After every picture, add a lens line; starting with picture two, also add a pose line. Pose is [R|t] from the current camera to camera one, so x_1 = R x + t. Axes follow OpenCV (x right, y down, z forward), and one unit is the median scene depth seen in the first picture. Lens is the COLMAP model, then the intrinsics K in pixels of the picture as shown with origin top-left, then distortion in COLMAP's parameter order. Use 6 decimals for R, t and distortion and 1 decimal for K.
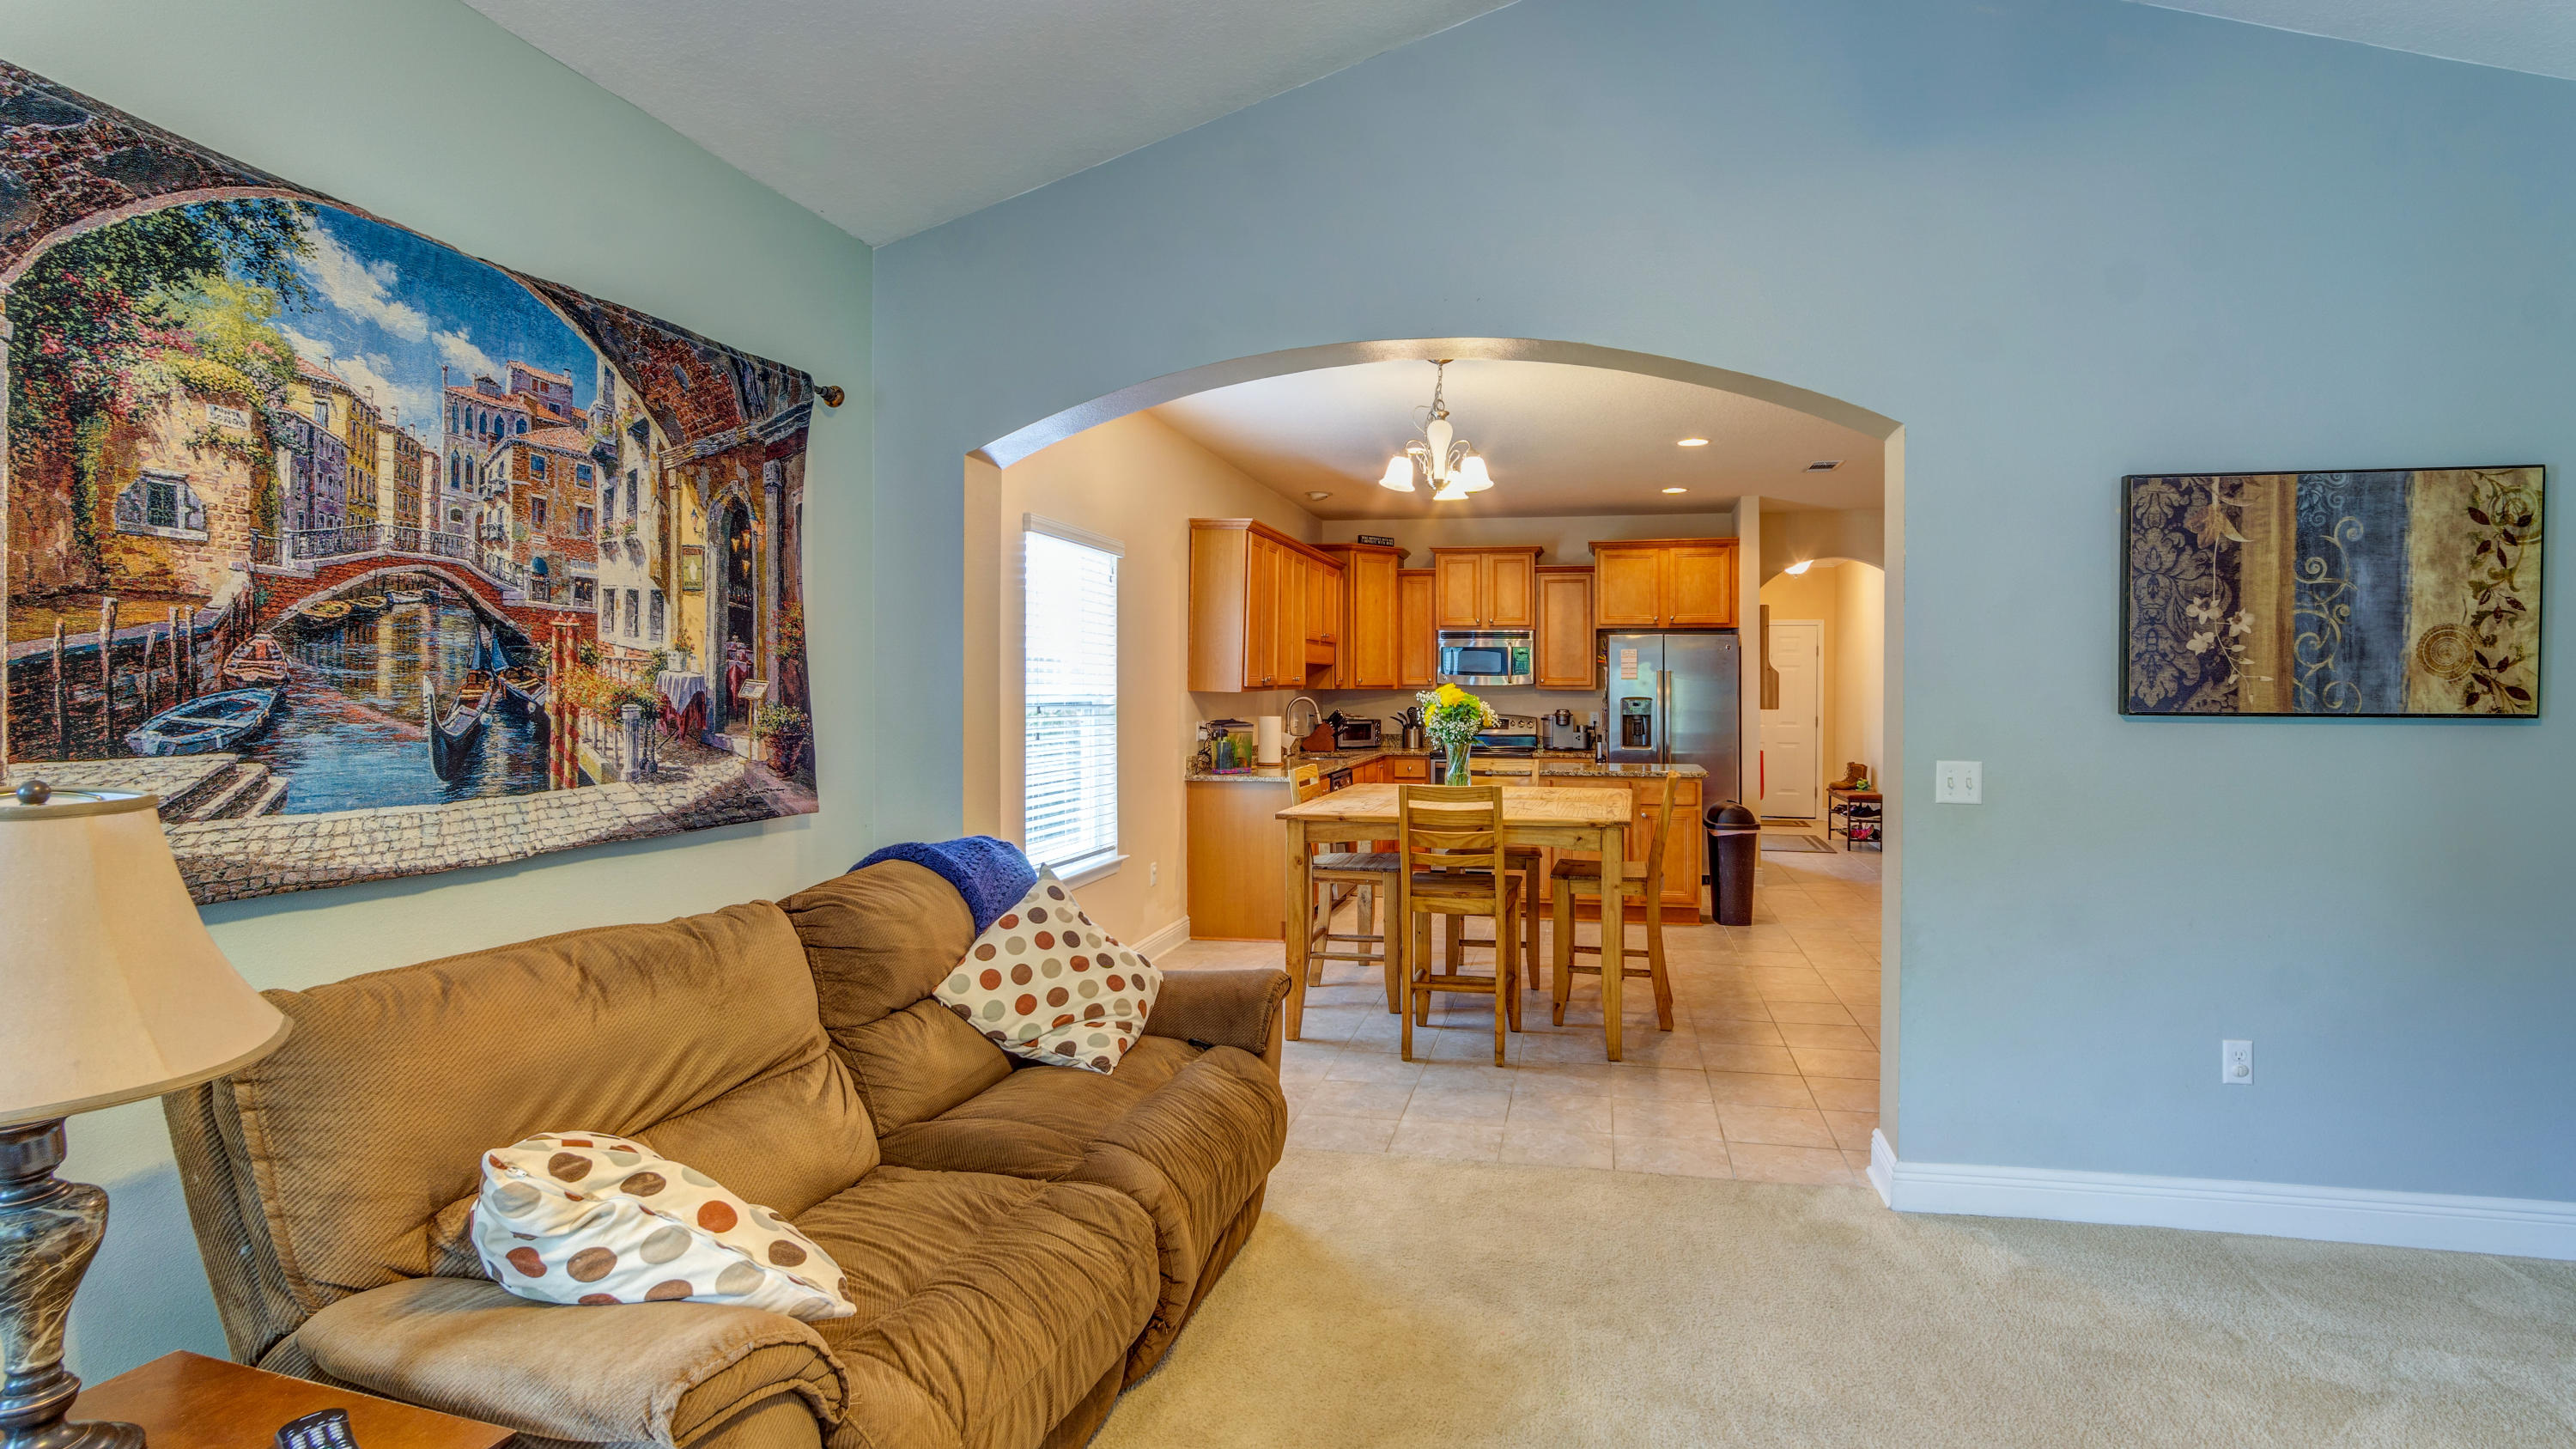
lens RADIAL K [[1178.5, 0, 1284.0], [0, 1178.5, 675.2], [0, 0, 1]] dist [-0.001655, -0.000361]
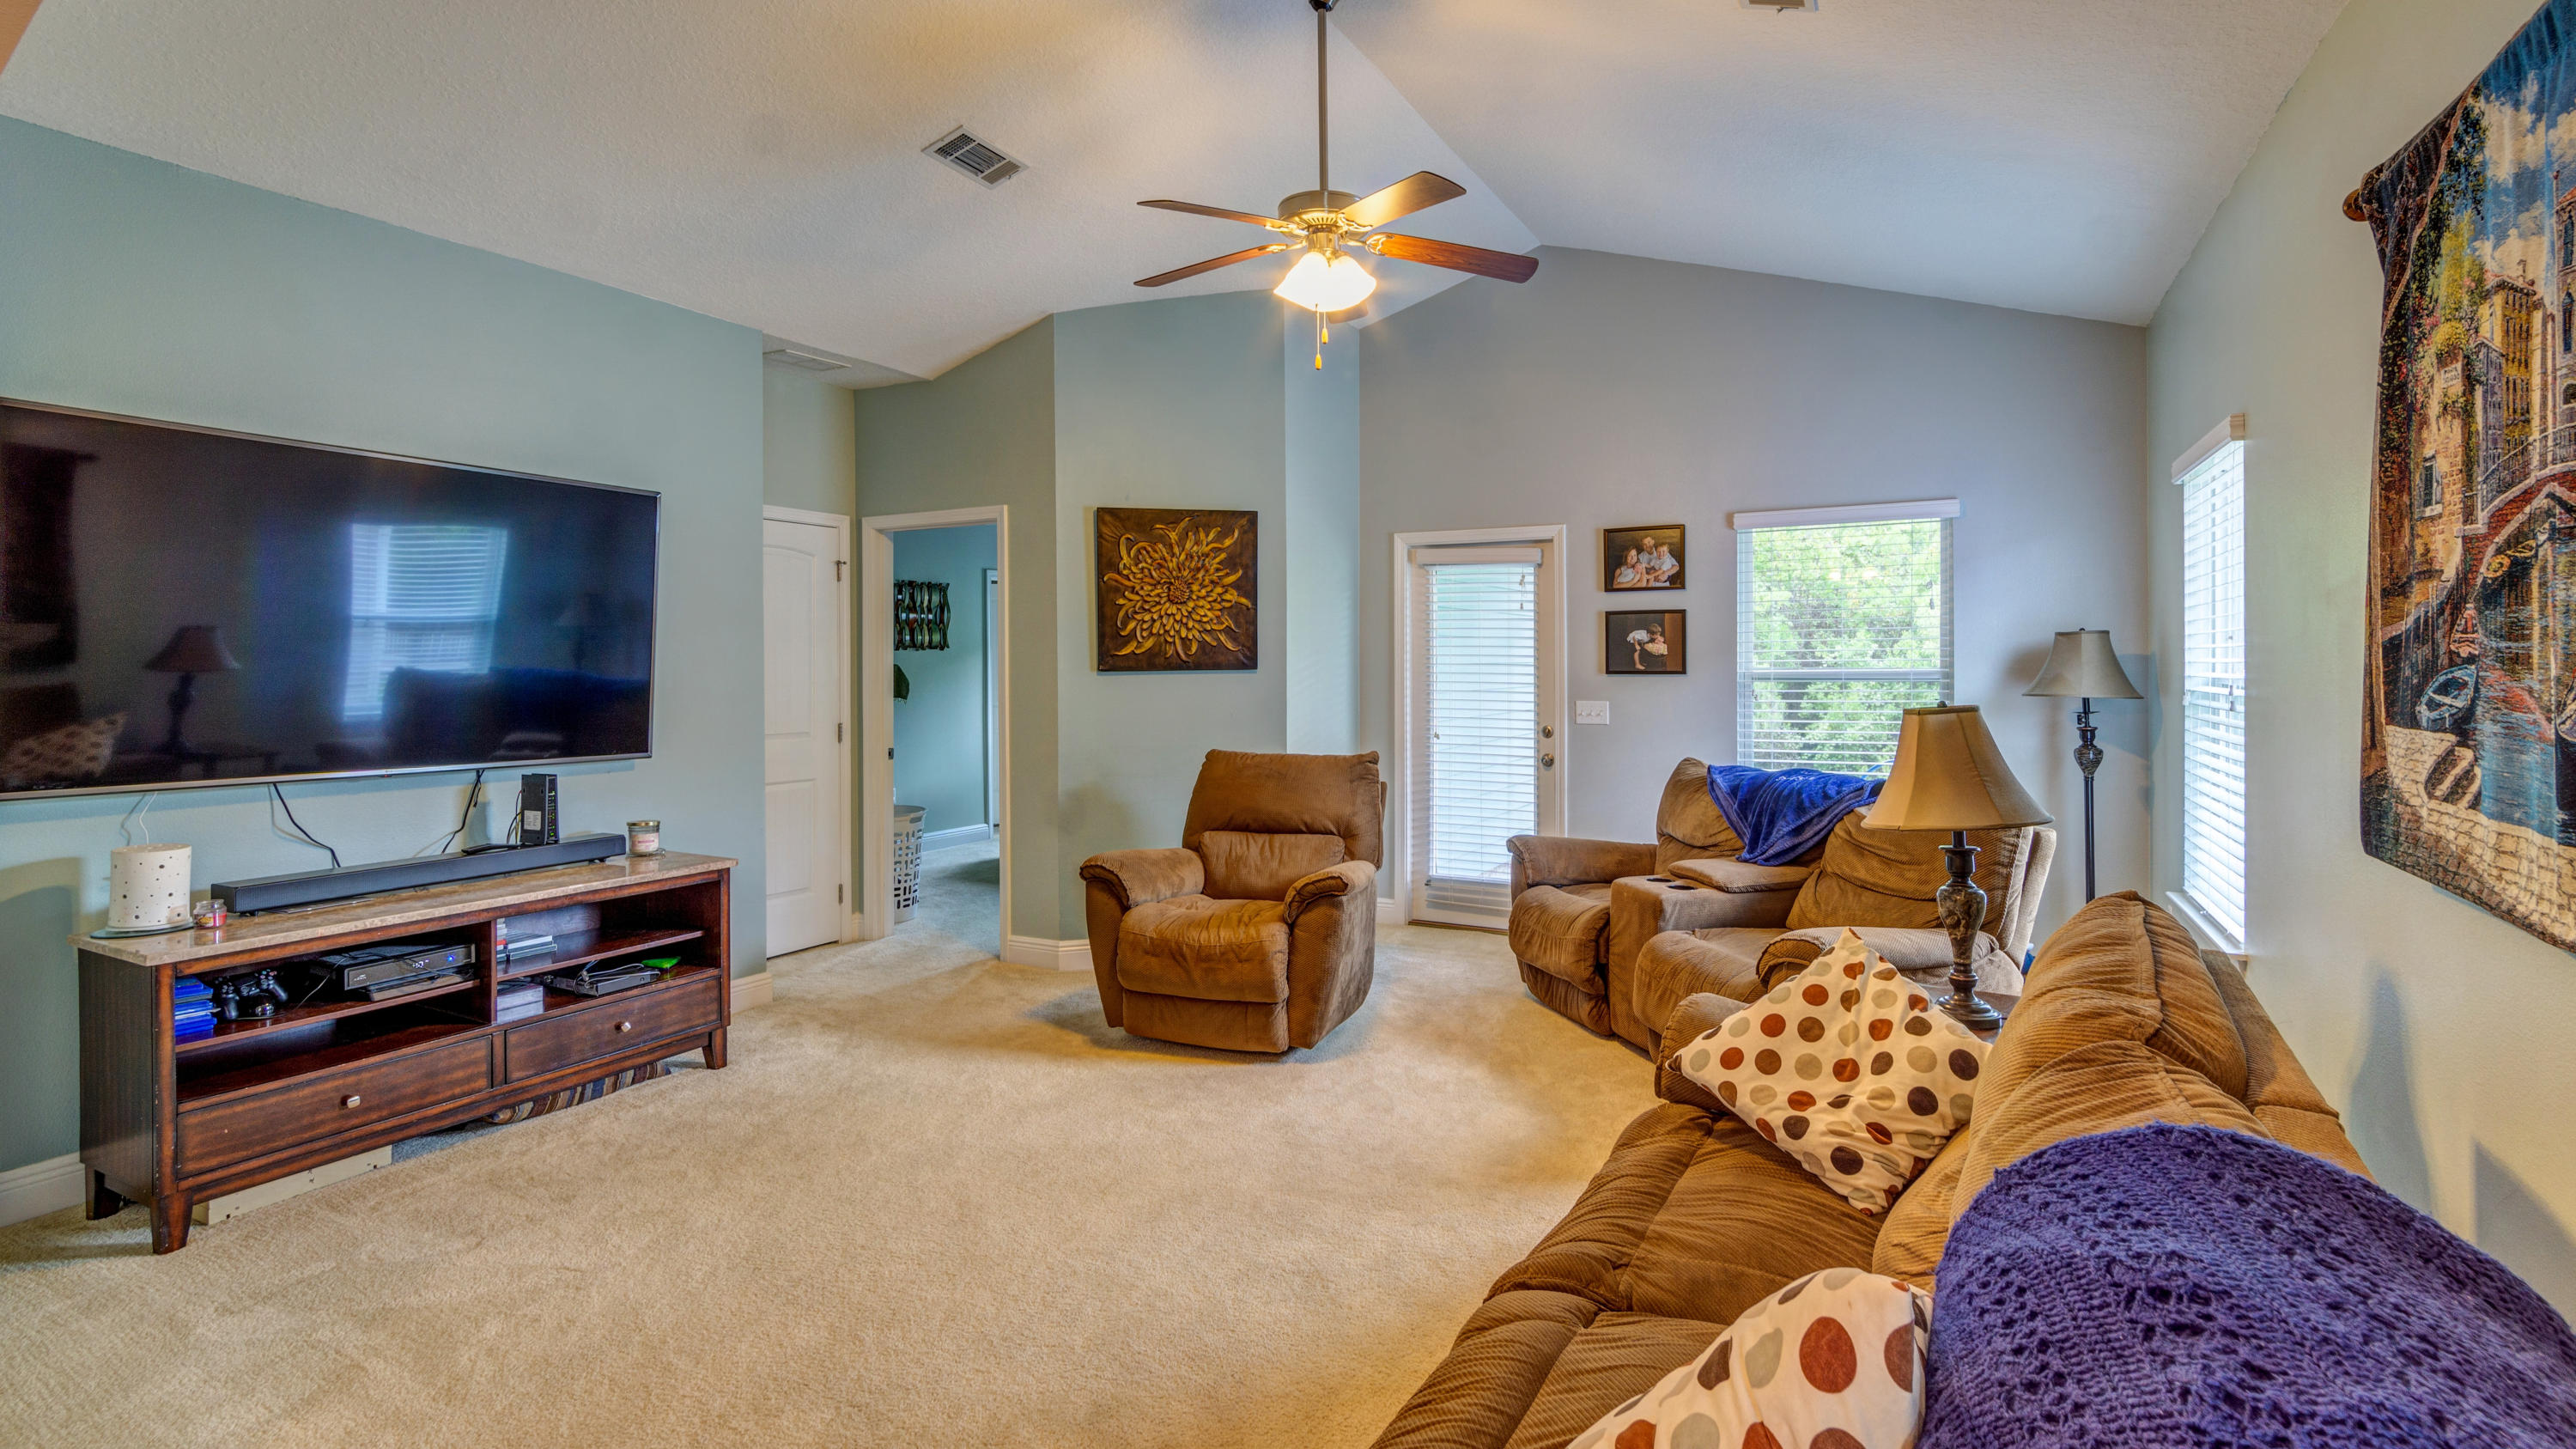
lens RADIAL K [[1178.5, 0, 1284.0], [0, 1178.5, 675.2], [0, 0, 1]] dist [-0.001655, -0.000361]
pose [[-0.969037, -0.013017, 0.246571, -0.212575], [-0.011071, 0.999896, 0.009279, 0.019542], [-0.246666, 0.006262, -0.969080, 1.995383]]
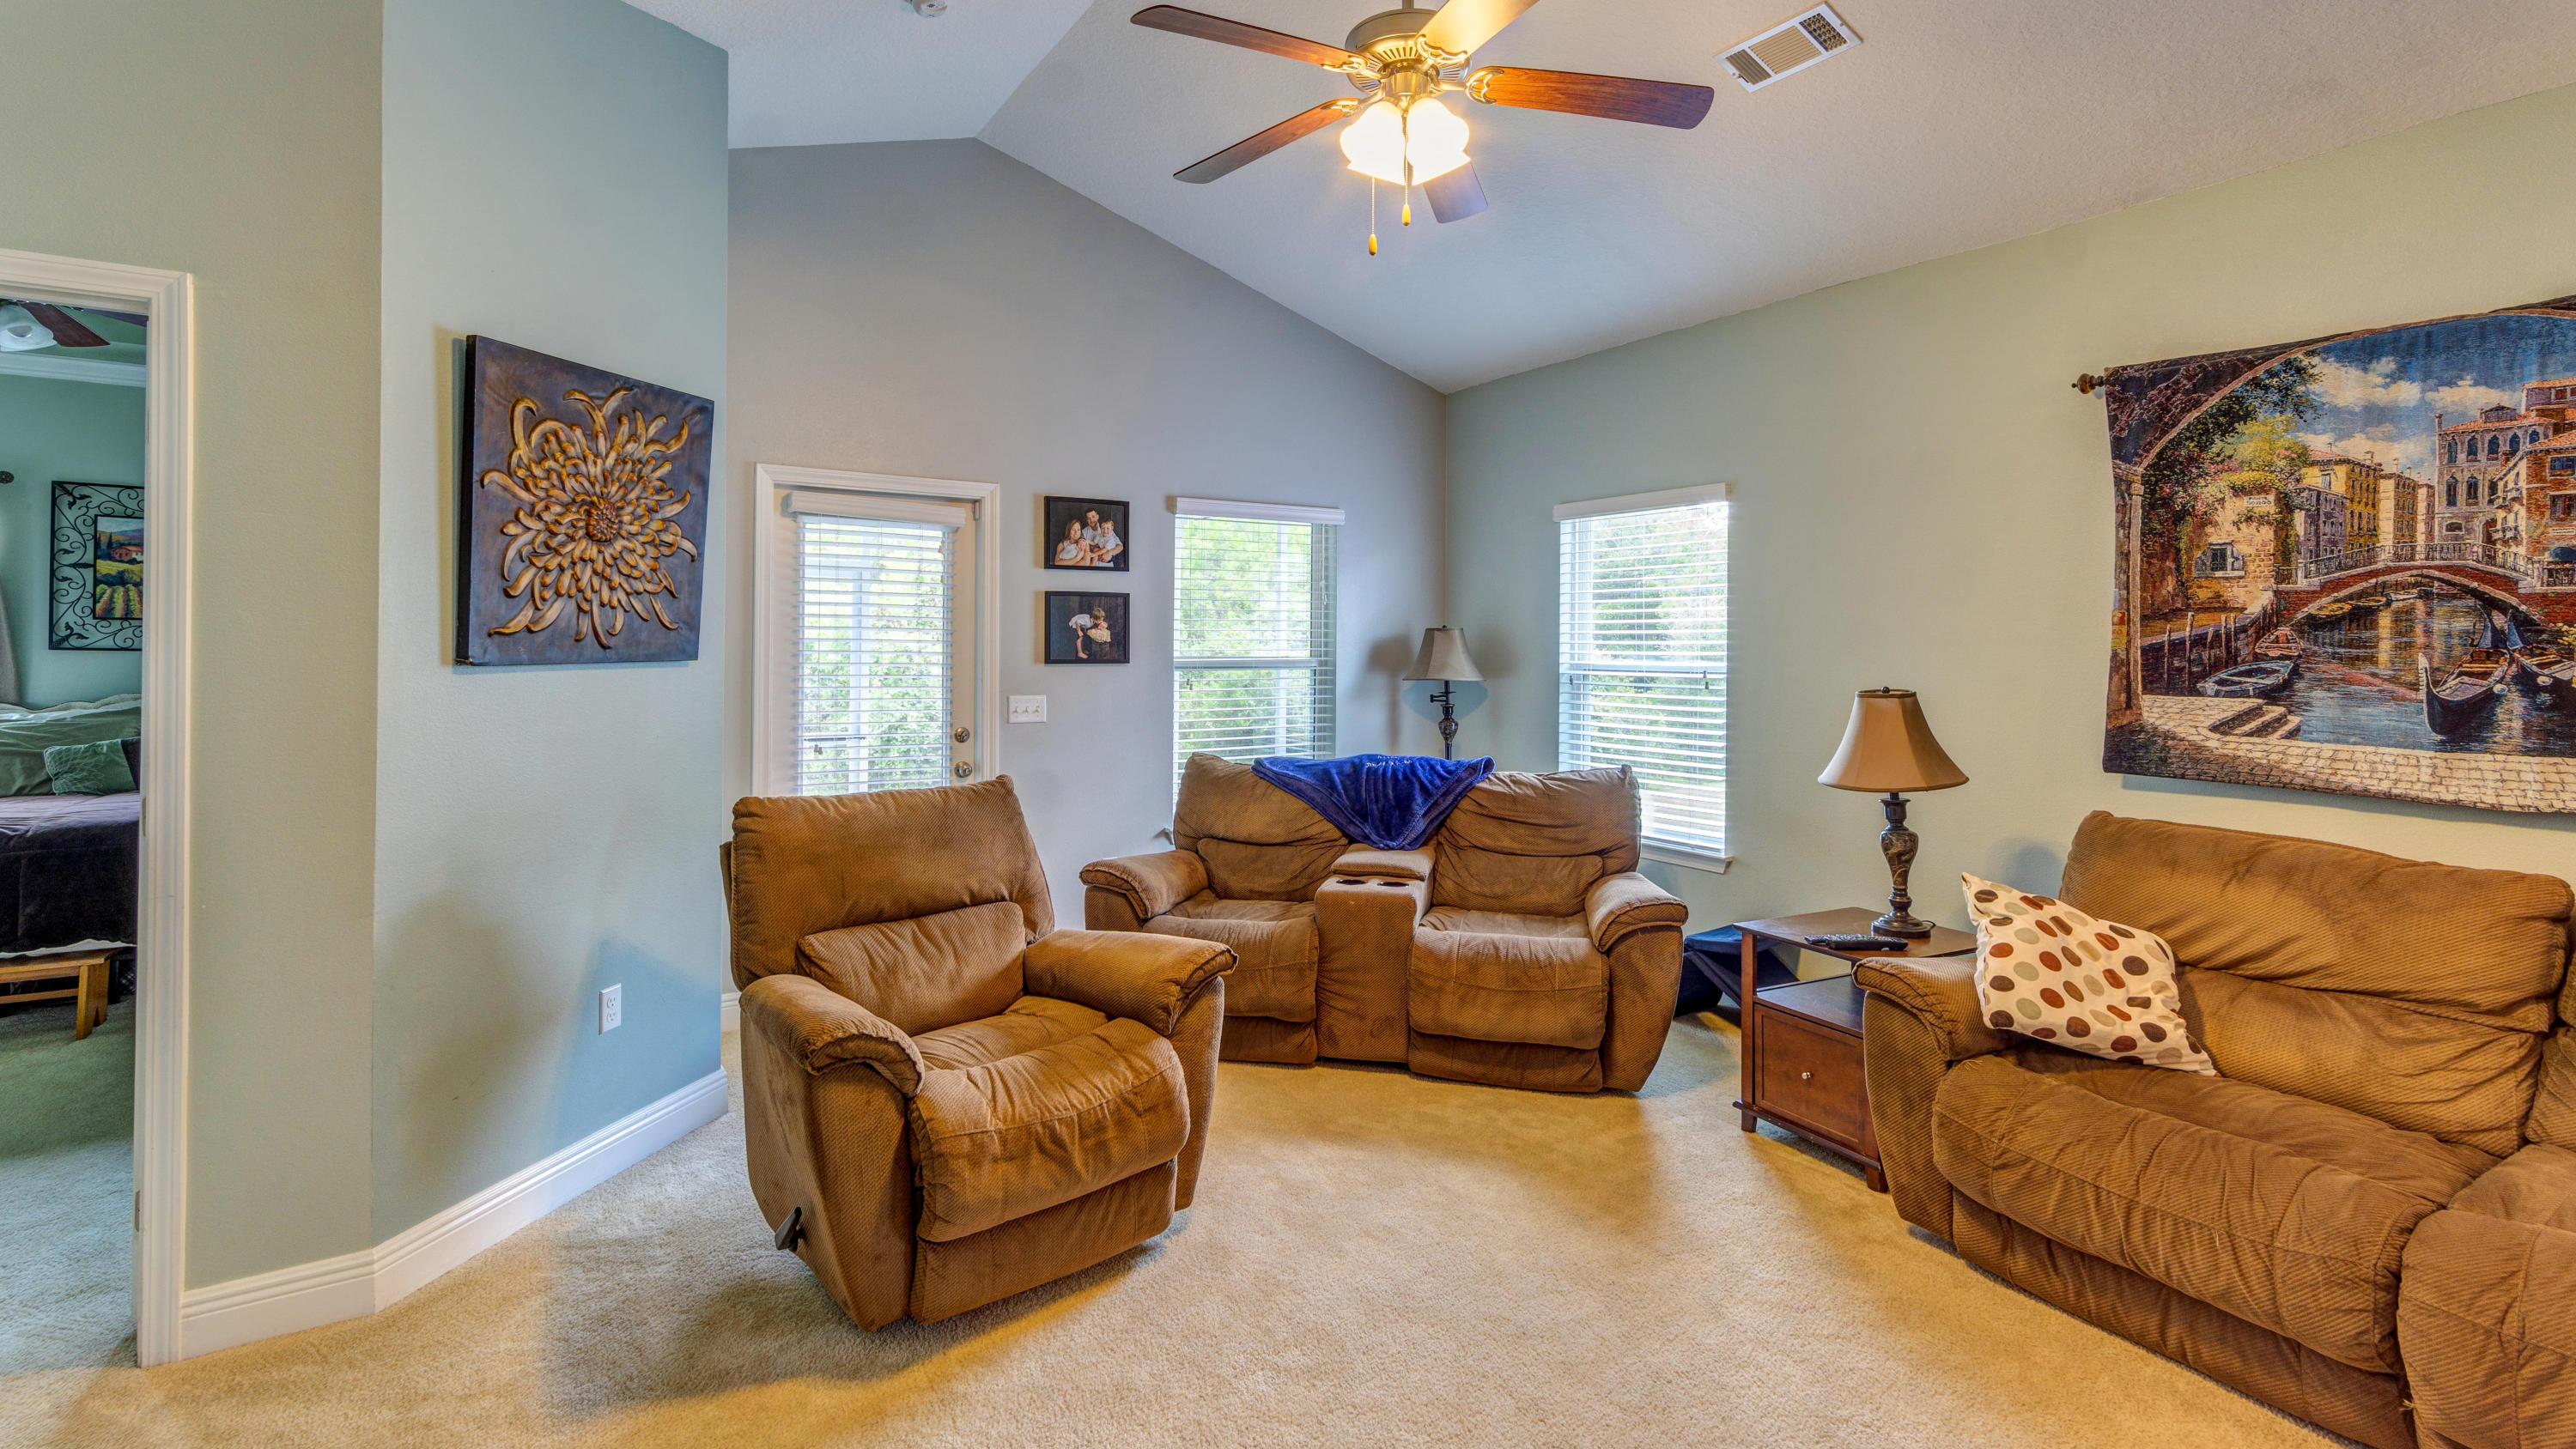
lens RADIAL K [[1178.2, 0, 1284.0], [0, 1178.2, 675.2], [0, 0, 1]] dist [-0.001655, -0.000361]
pose [[-0.683996, 0.001672, -0.729484, 1.218927], [-0.009857, 0.999885, 0.011534, 0.024900], [0.729419, 0.015080, -0.683901, 1.061748]]
